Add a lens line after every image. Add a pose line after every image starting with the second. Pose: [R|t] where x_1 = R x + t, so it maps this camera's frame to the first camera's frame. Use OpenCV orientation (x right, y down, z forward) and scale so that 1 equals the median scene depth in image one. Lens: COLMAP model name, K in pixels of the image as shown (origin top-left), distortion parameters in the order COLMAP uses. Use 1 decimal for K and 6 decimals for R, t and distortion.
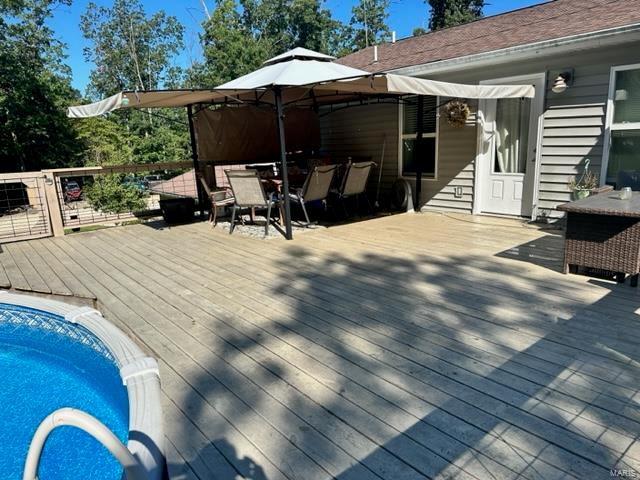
lens RADIAL K [[446.6, 0, 320.0], [0, 446.6, 240.0], [0, 0, 1]] dist [0.075059, -0.082924]
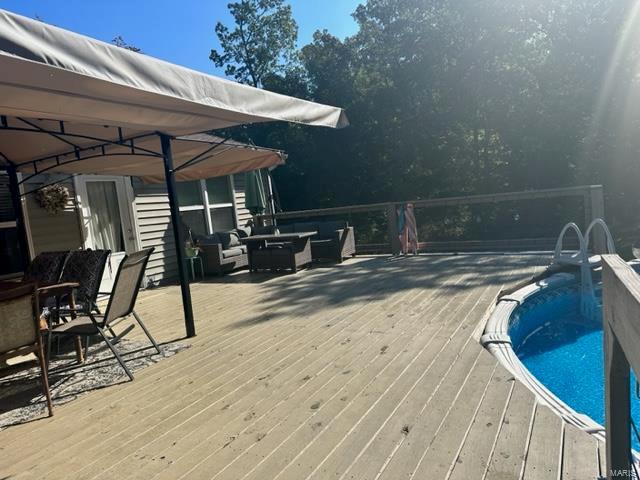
lens RADIAL K [[446.6, 0, 320.0], [0, 446.6, 240.0], [0, 0, 1]] dist [0.075059, -0.082924]
pose [[-0.343116, -0.012695, 0.939207, -0.737662], [0.310732, 0.942075, 0.126252, -0.156534], [-0.886407, 0.335161, -0.319296, 0.873497]]
